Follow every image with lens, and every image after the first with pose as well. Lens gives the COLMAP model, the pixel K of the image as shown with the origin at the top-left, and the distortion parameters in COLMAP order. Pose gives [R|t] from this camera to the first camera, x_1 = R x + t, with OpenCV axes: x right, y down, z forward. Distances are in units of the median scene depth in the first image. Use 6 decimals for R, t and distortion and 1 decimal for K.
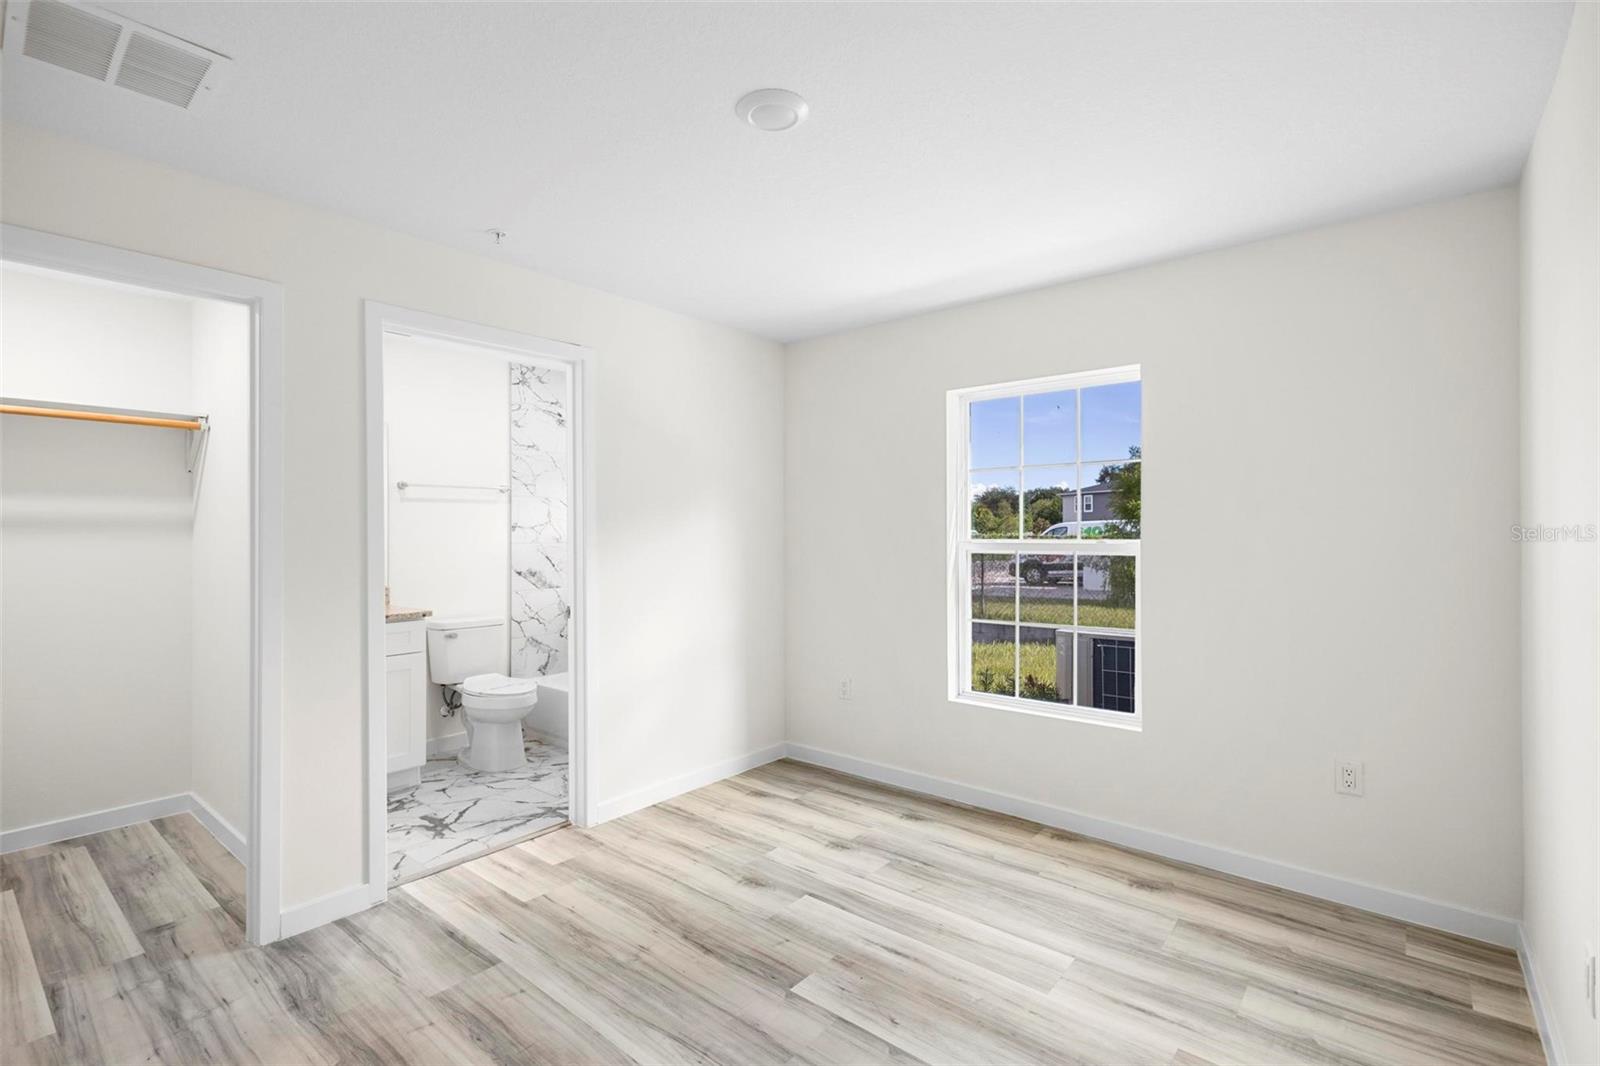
lens RADIAL K [[739.2, 0, 796.7], [0, 739.2, 534.1], [0, 0, 1]] dist [0.012285, -0.003691]
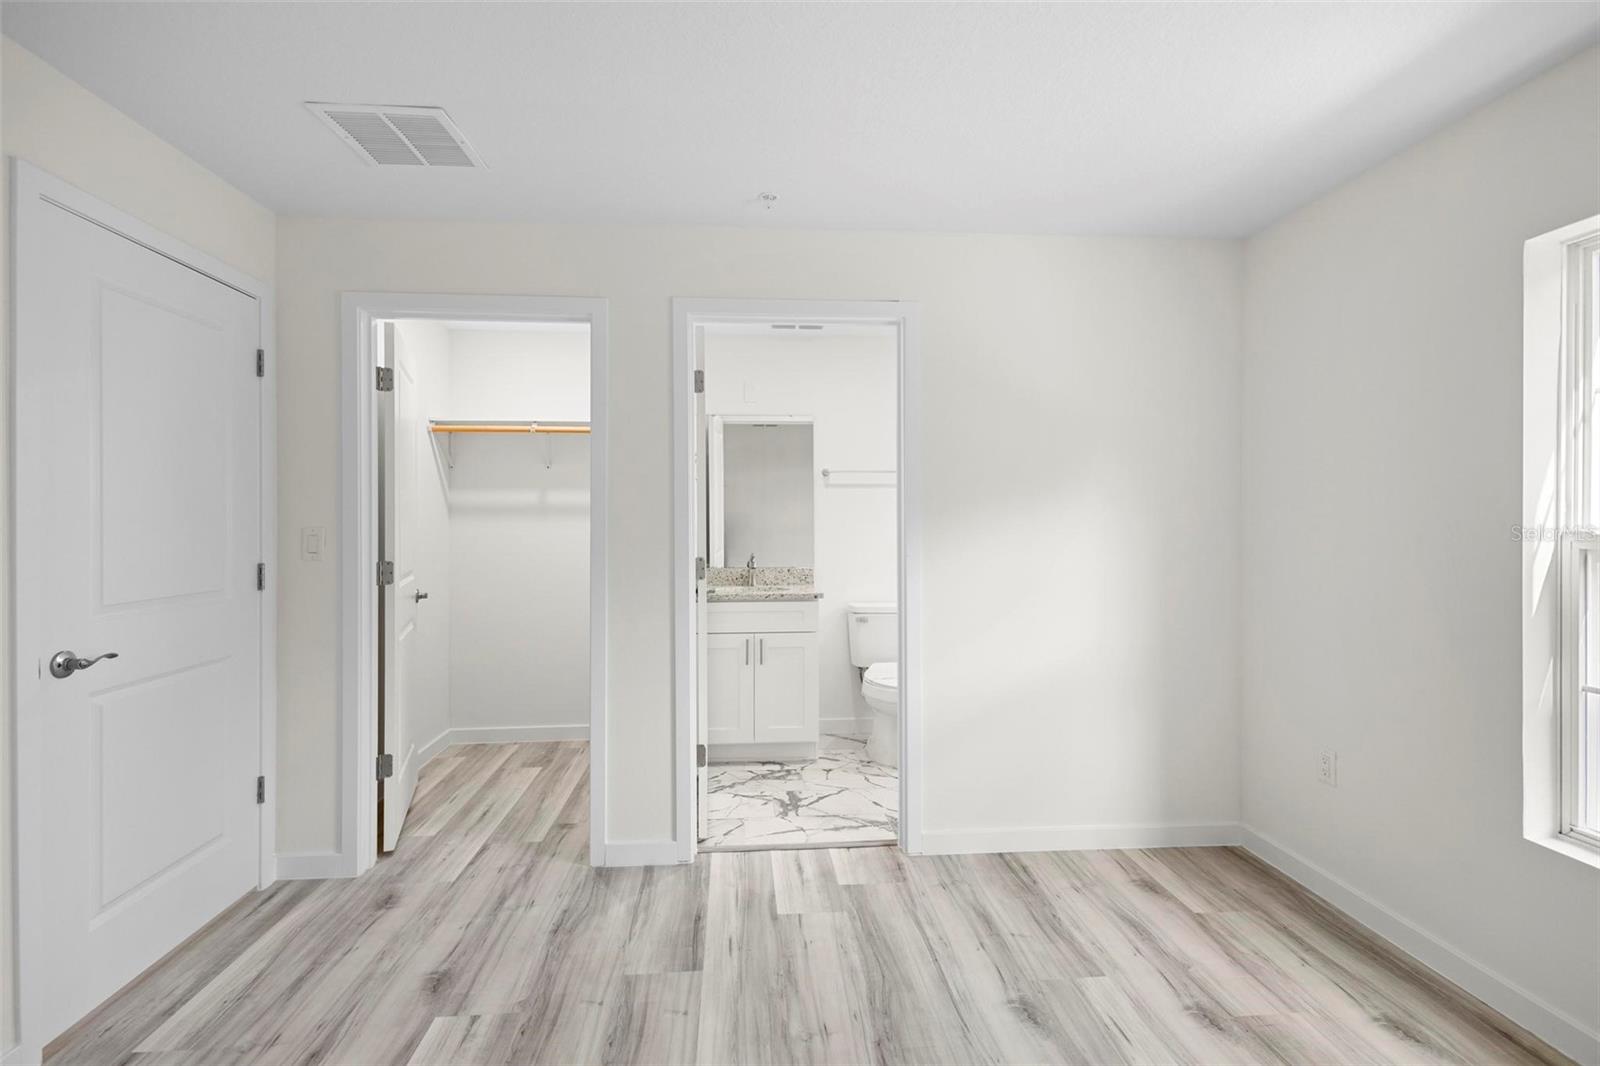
lens RADIAL K [[739.2, 0, 806.4], [0, 739.2, 526.0], [0, 0, 1]] dist [0.012285, -0.003691]
pose [[0.699234, 0.007303, -0.714856, 0.258223], [-0.004362, 0.999973, 0.005949, 0.005397], [0.714880, -0.001041, 0.699247, 0.312862]]
